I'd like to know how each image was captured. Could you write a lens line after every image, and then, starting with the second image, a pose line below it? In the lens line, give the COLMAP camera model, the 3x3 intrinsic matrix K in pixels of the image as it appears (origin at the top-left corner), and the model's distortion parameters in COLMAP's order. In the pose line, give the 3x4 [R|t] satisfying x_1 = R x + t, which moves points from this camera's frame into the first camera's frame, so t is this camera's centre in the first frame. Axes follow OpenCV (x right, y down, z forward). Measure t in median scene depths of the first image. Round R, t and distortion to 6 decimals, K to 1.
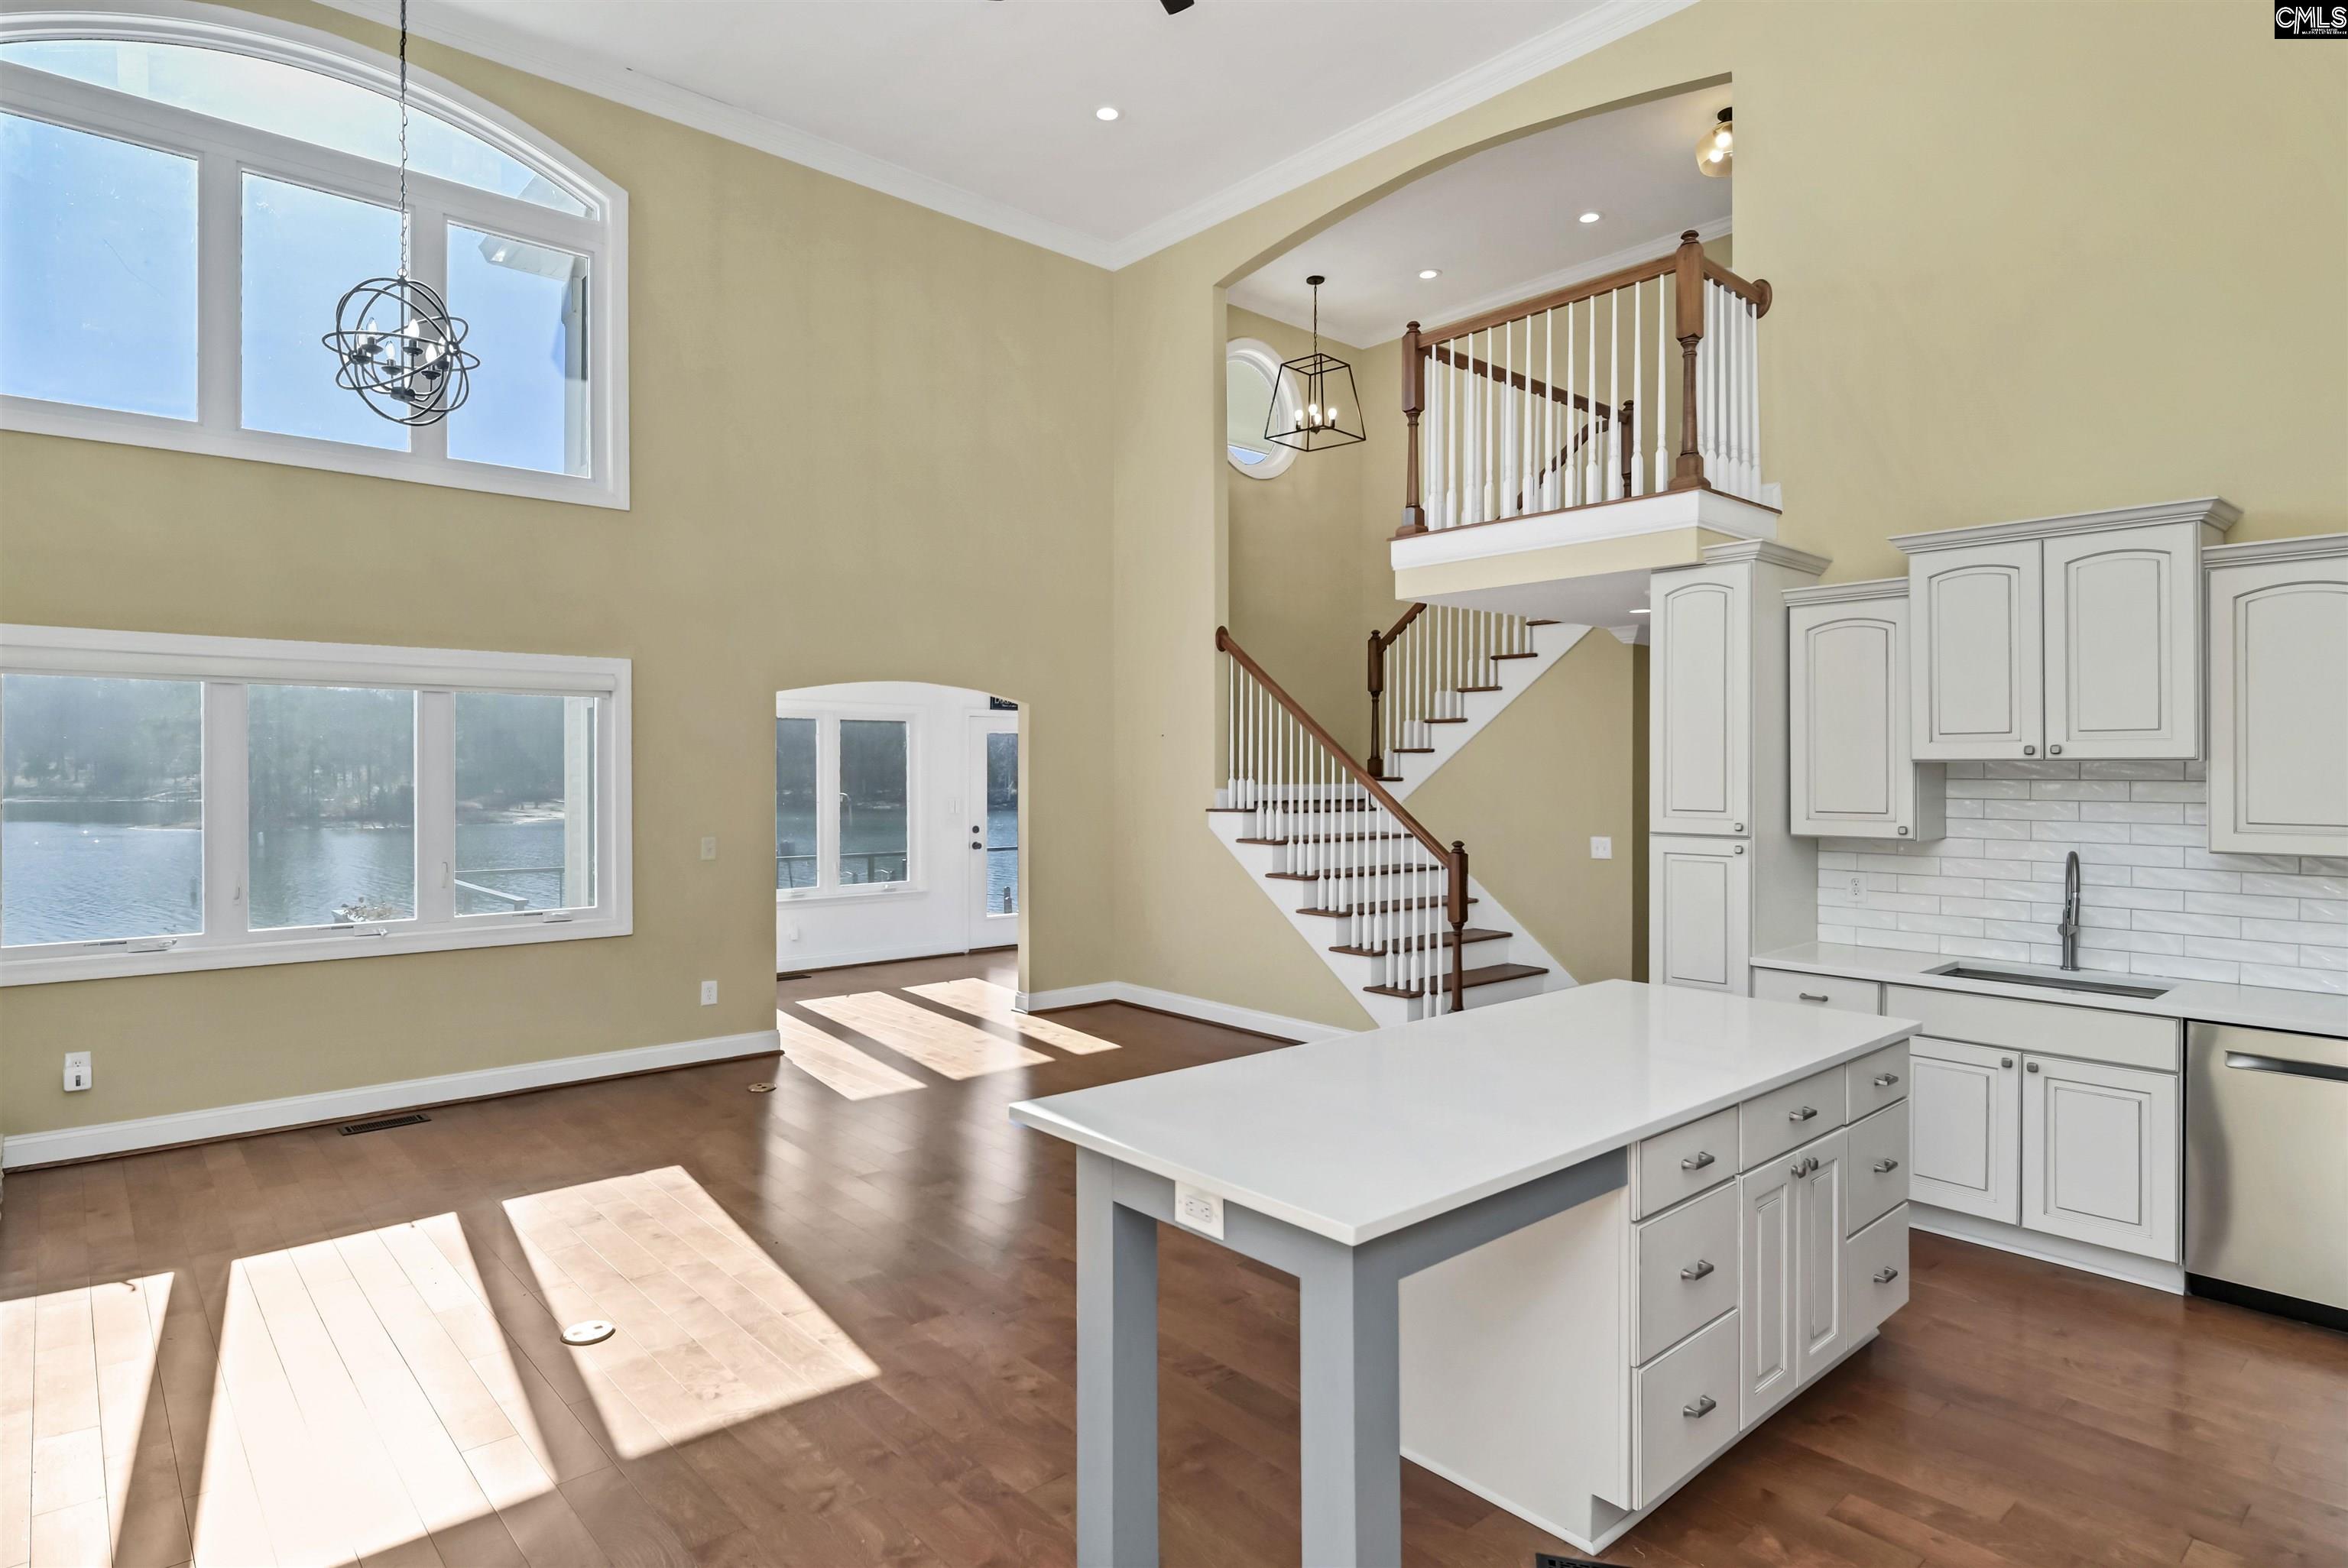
lens RADIAL K [[1247.7, 0, 1174.0], [0, 1247.7, 784.0], [0, 0, 1]] dist [-0.031505, 0.000147]
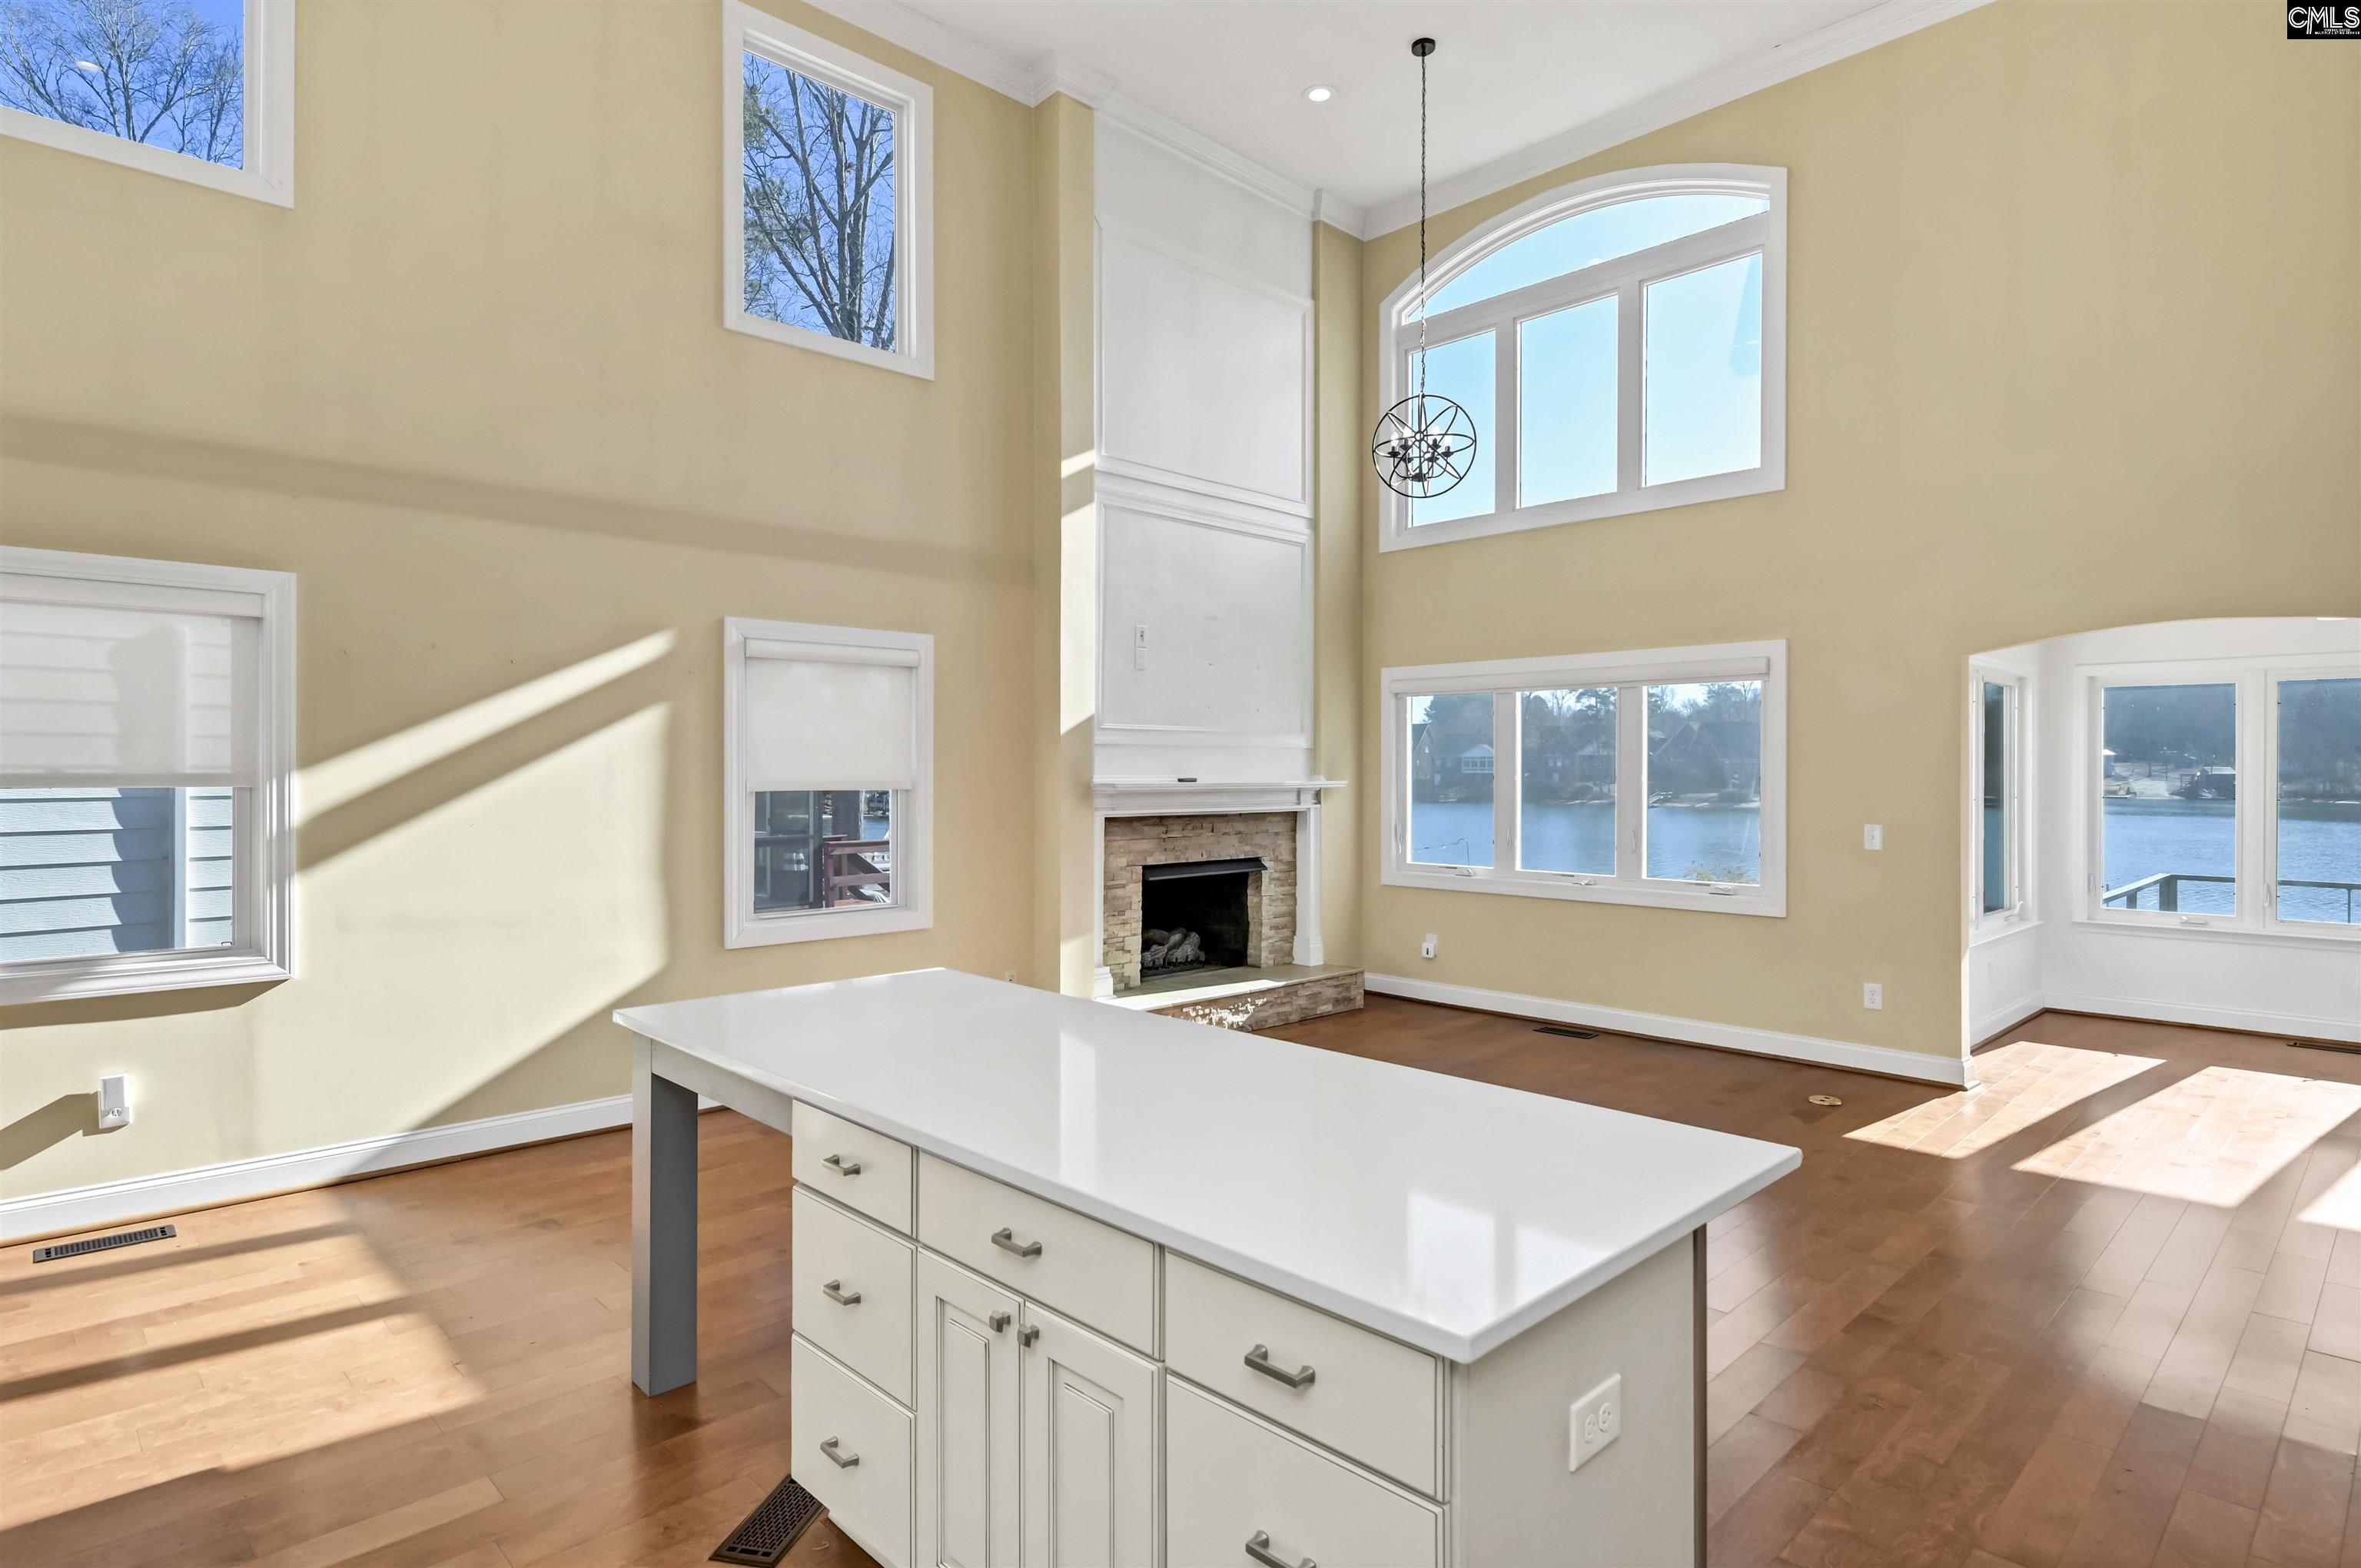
lens RADIAL K [[1254.9, 0, 1180.5], [0, 1254.9, 784.0], [0, 0, 1]] dist [-0.031505, 0.000147]
pose [[0.037636, 0.014833, -0.999181, 0.539041], [-0.020199, 0.999697, 0.014080, 0.010766], [0.999087, 0.019653, 0.037925, 0.484387]]
